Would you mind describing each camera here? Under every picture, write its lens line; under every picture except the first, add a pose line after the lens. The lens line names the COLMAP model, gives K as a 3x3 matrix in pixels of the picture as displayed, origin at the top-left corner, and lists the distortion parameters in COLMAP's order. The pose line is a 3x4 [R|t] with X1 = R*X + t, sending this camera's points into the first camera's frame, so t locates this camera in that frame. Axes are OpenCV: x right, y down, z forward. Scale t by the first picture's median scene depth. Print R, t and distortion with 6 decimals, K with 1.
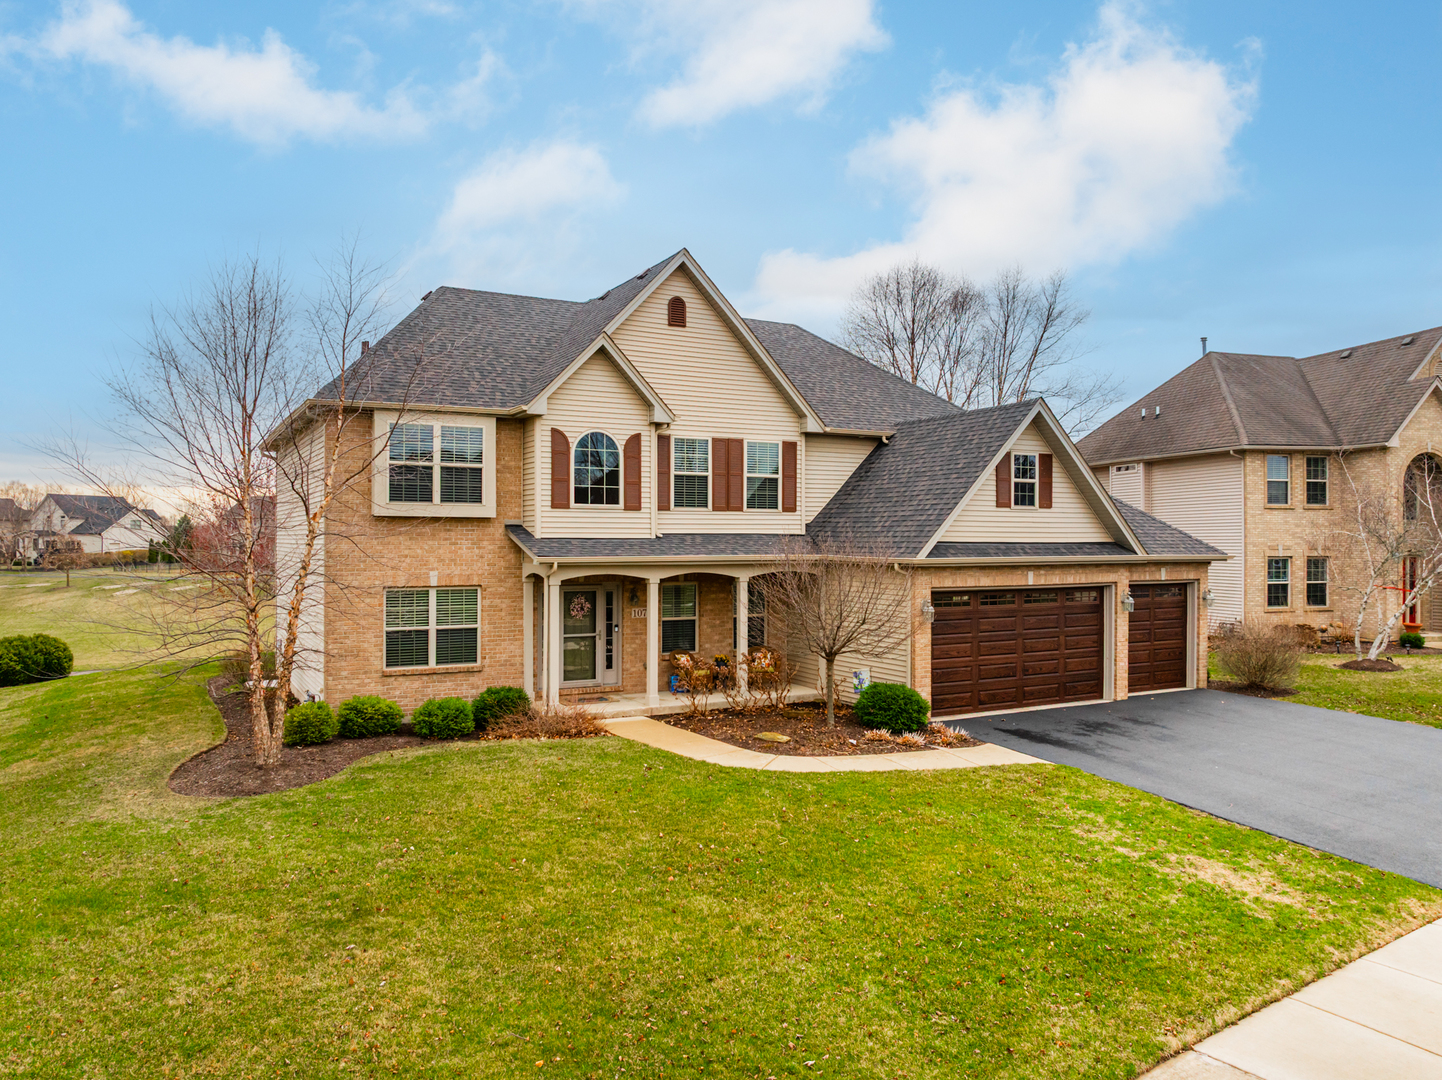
lens RADIAL K [[1025.6, 0, 721.0], [0, 1025.6, 540.0], [0, 0, 1]] dist [-0.037039, 0.000244]
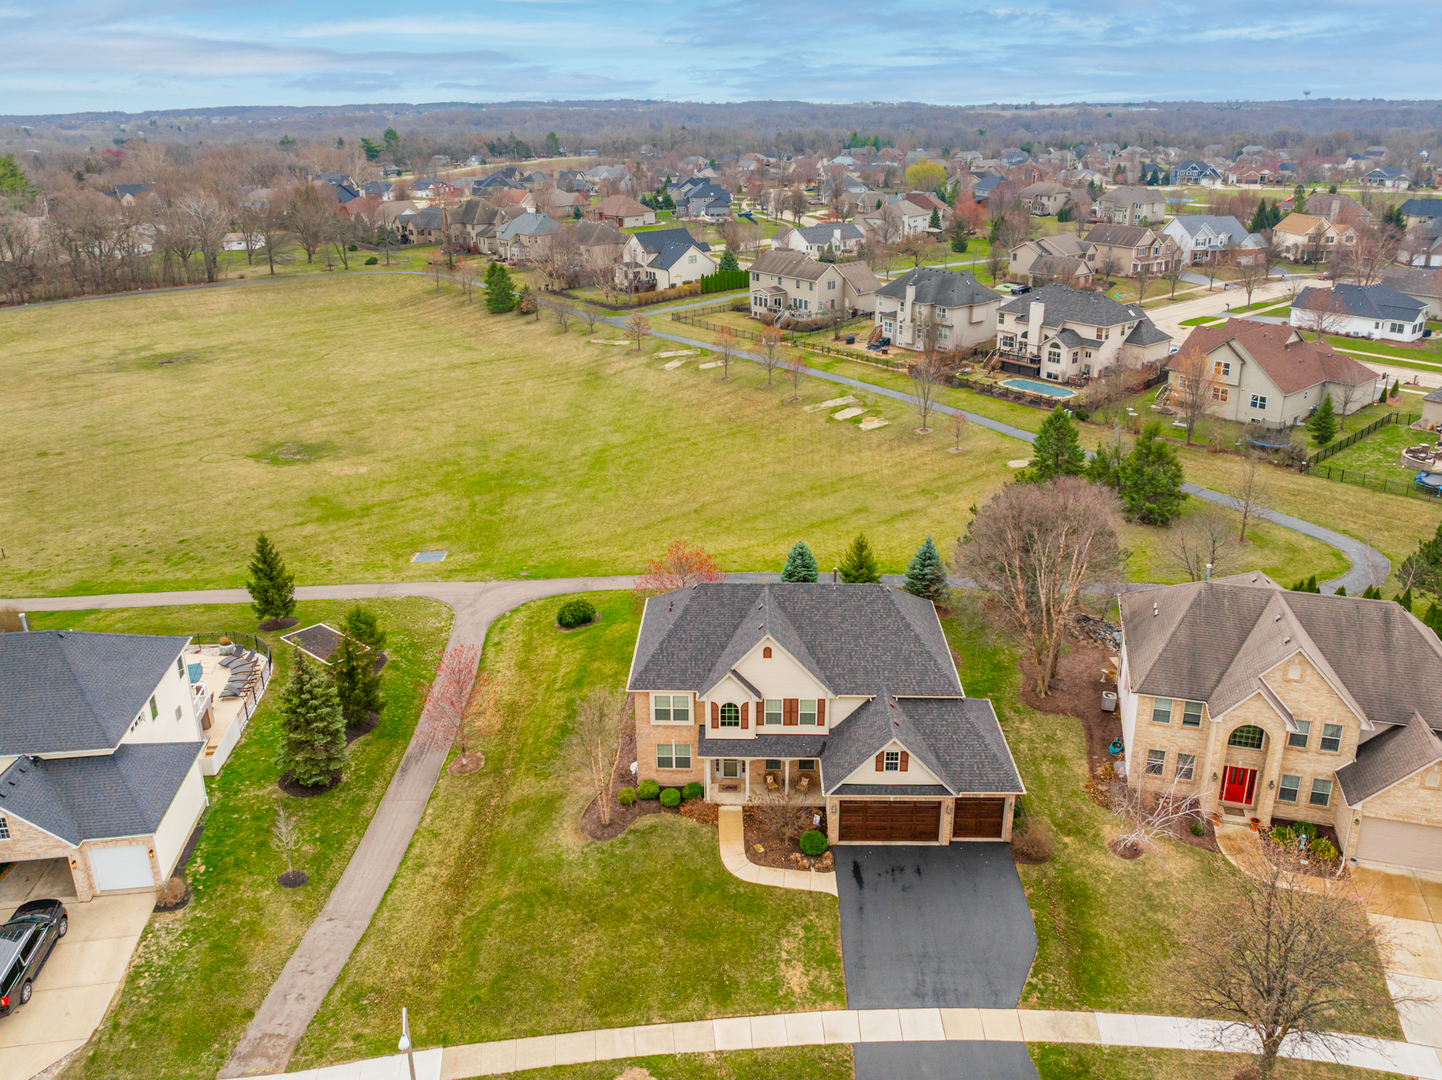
lens RADIAL K [[1000.0, 0, 721.6], [0, 1000.0, 444.5], [0, 0, 1]] dist [-0.029380, -0.000677]
pose [[0.866463, 0.130840, -0.481791, 0.973637], [0.008567, 0.961008, 0.276388, -1.404595], [0.499167, -0.243608, 0.831557, -0.926786]]
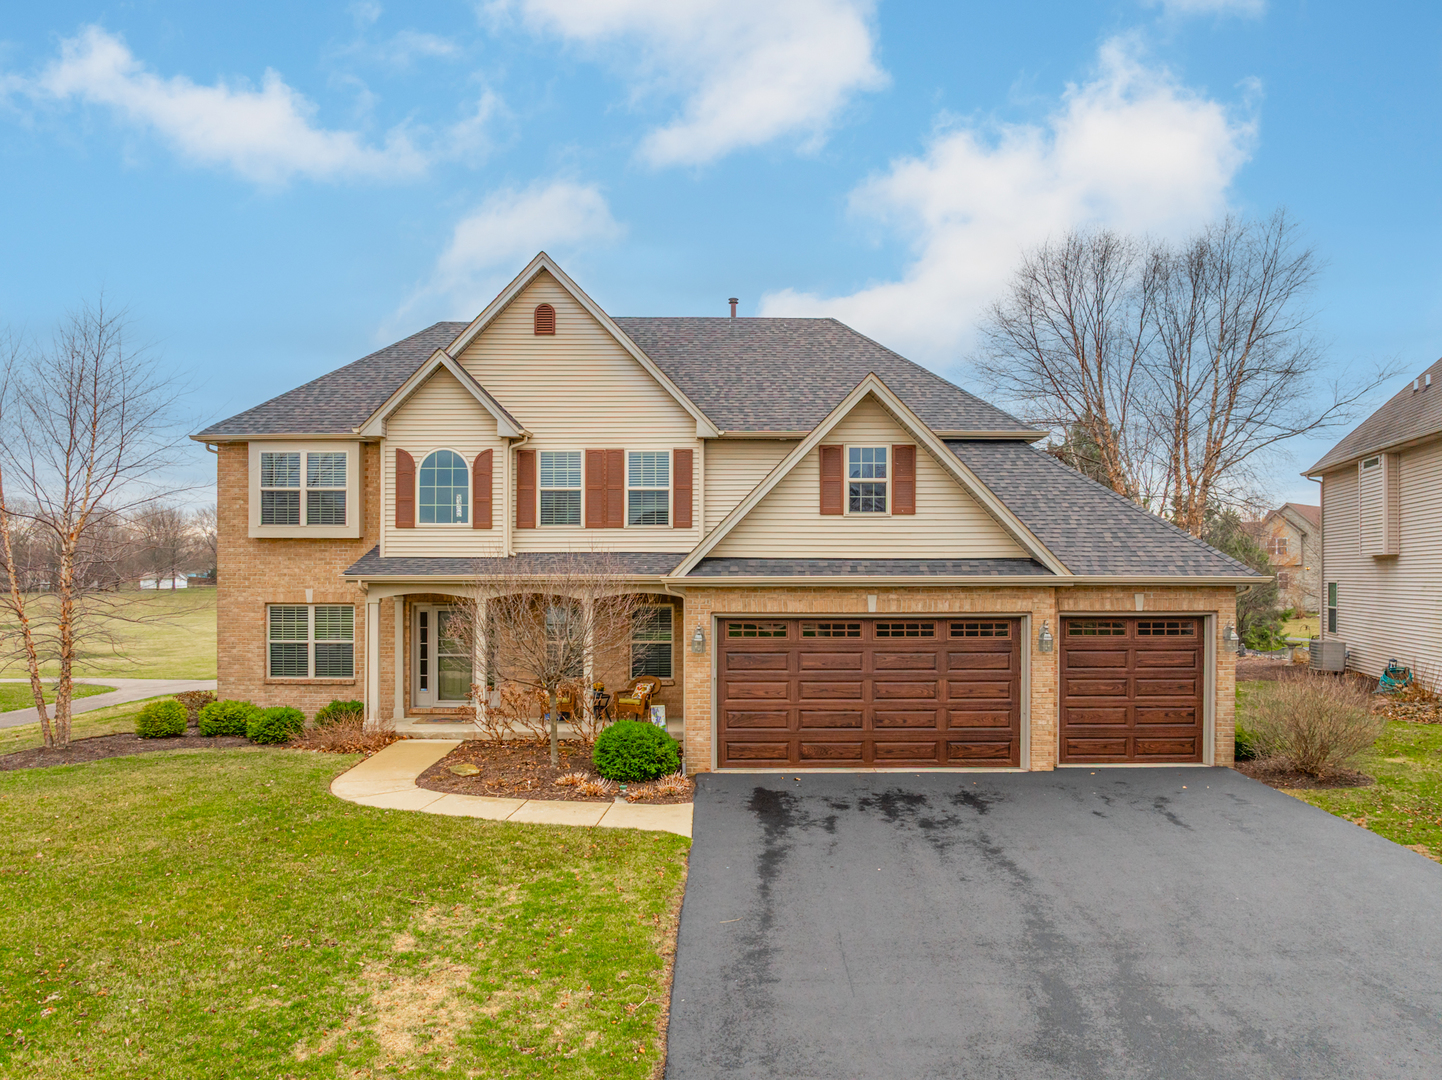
lens RADIAL K [[1023.1, 0, 721.5], [0, 1023.1, 569.2], [0, 0, 1]] dist [-0.041551, -0.001789]
pose [[0.880917, -0.002621, -0.473264, 0.576457], [0.001064, 0.999993, -0.003558, 0.013474], [0.473270, 0.002631, 0.880913, 0.254452]]
